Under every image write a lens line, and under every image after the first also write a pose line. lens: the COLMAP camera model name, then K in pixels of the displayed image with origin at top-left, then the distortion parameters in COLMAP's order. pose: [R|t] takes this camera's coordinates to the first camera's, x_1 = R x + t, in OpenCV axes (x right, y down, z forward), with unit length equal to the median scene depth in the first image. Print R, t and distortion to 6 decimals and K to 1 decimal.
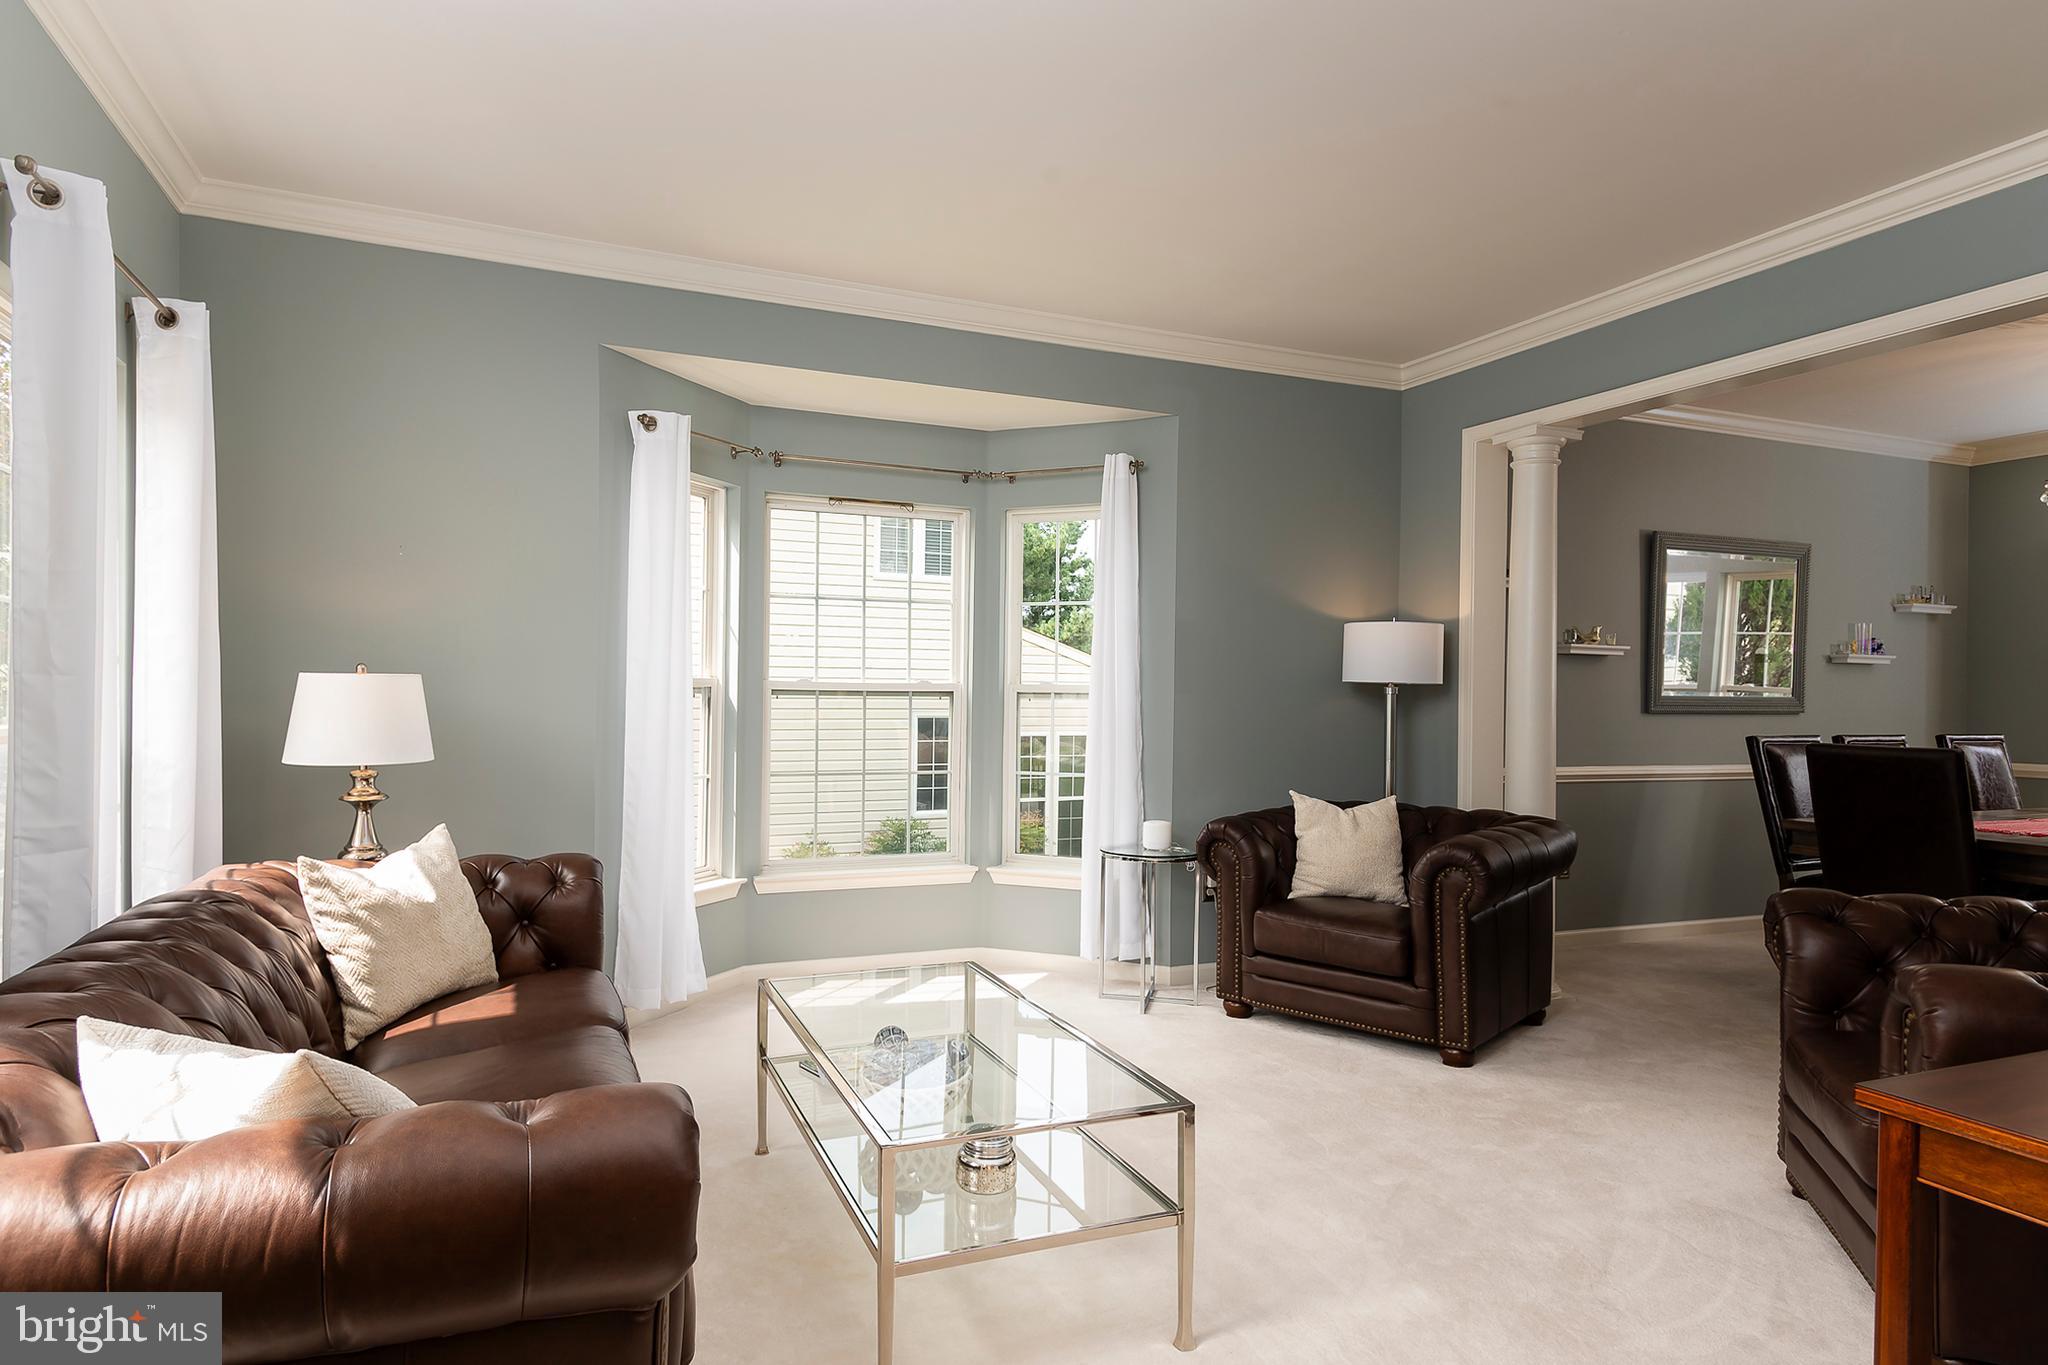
lens RADIAL K [[1128.2, 0, 1017.5], [0, 1128.2, 694.2], [0, 0, 1]] dist [0.005381, -0.007425]
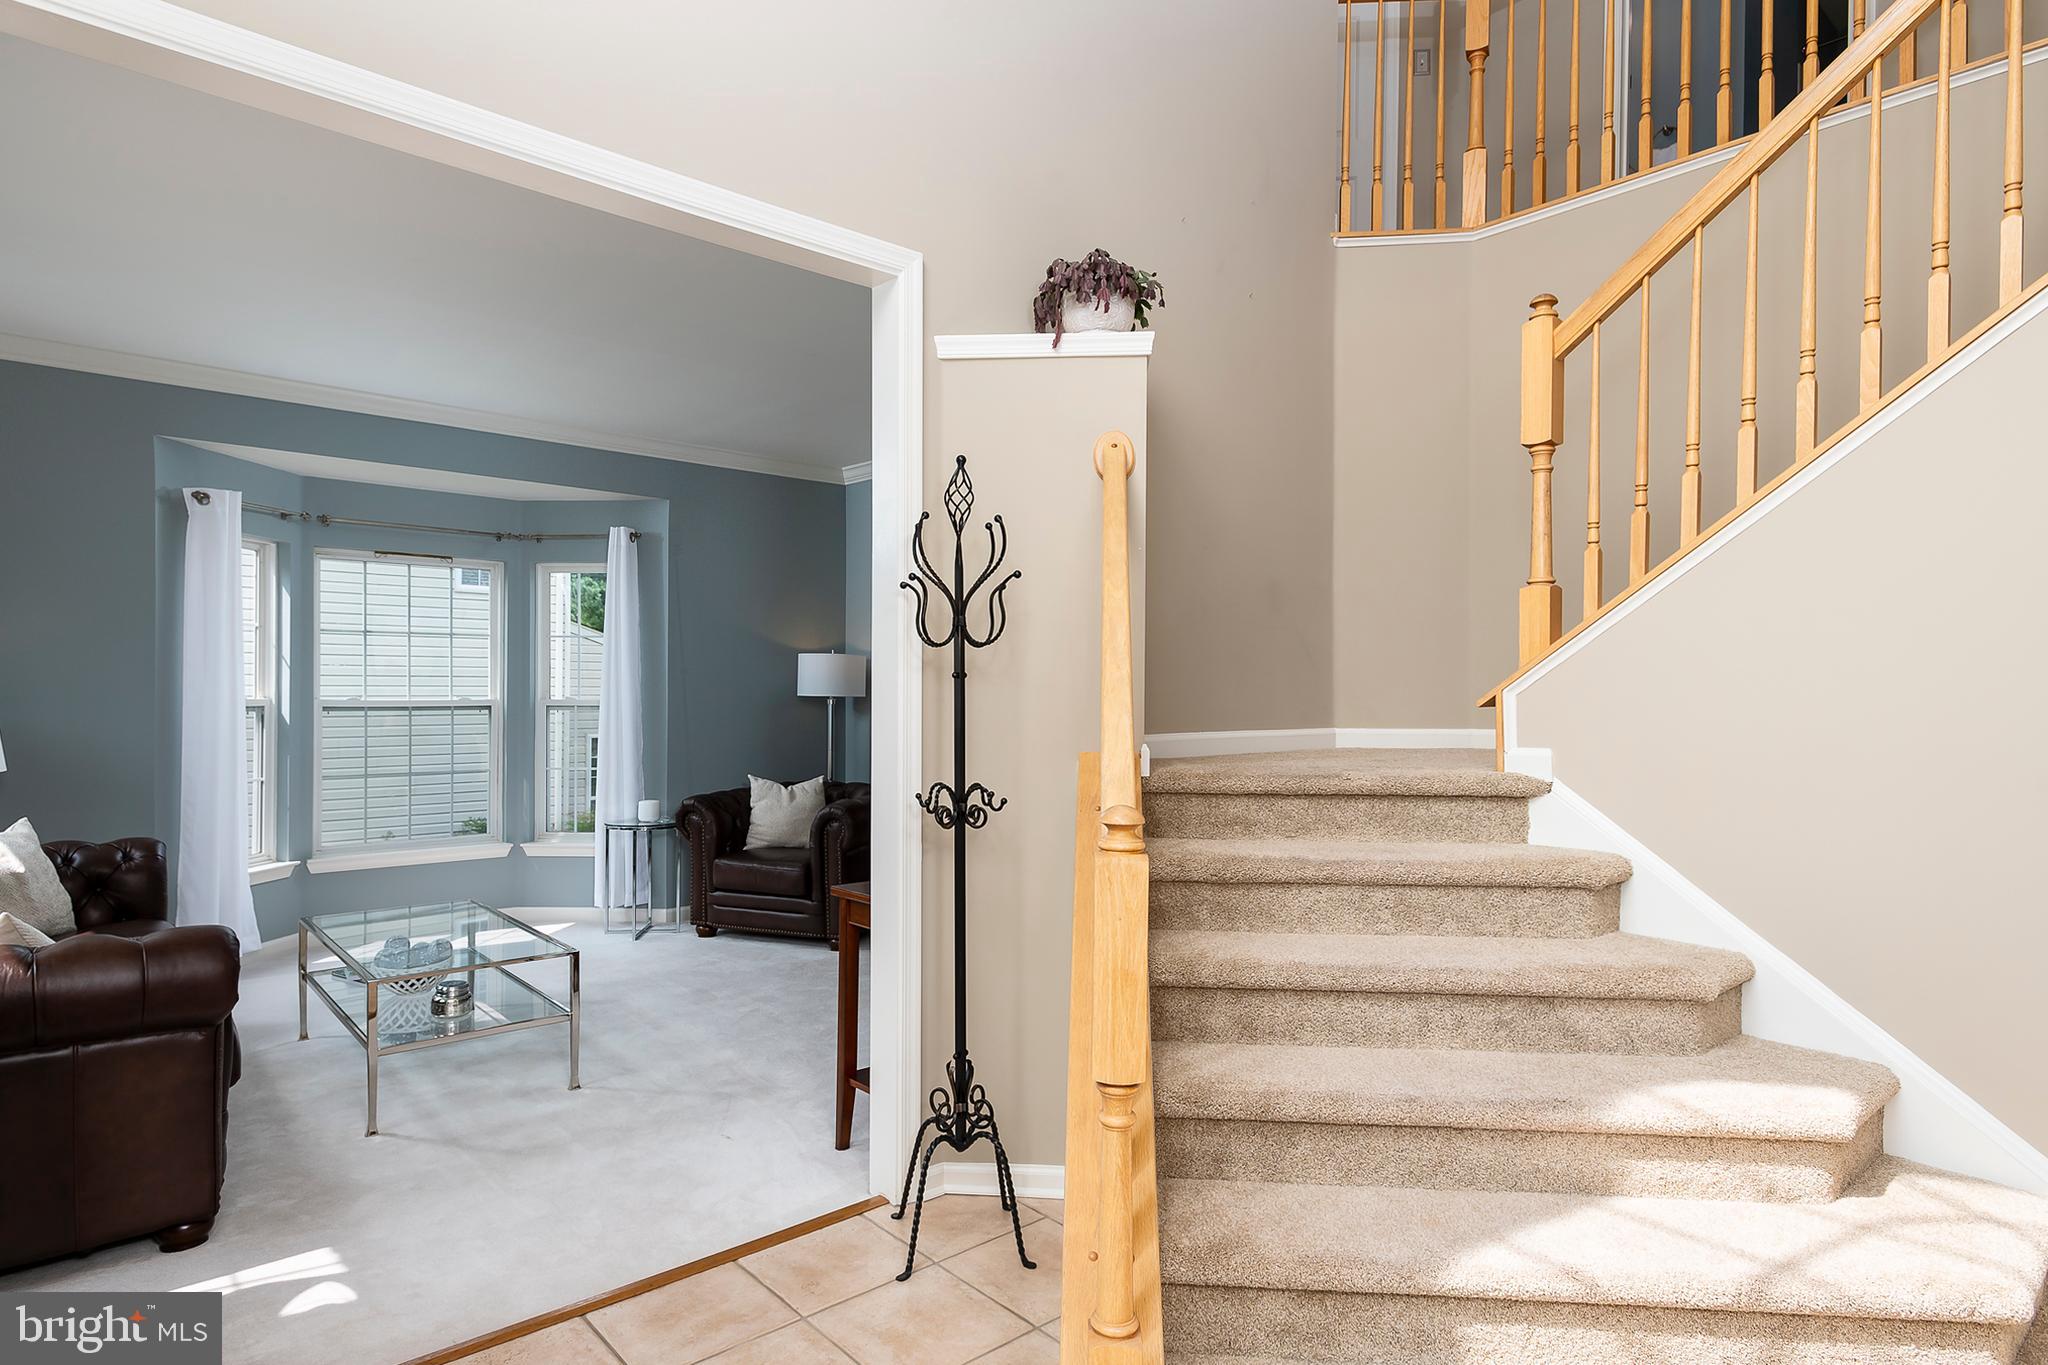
lens RADIAL K [[1128.2, 0, 1052.1], [0, 1128.2, 692.7], [0, 0, 1]] dist [0.005381, -0.007425]
pose [[0.945212, -0.008772, 0.326339, 0.139751], [0.007559, 0.999959, 0.004983, -0.020649], [-0.326369, -0.002243, 0.945240, -0.445440]]
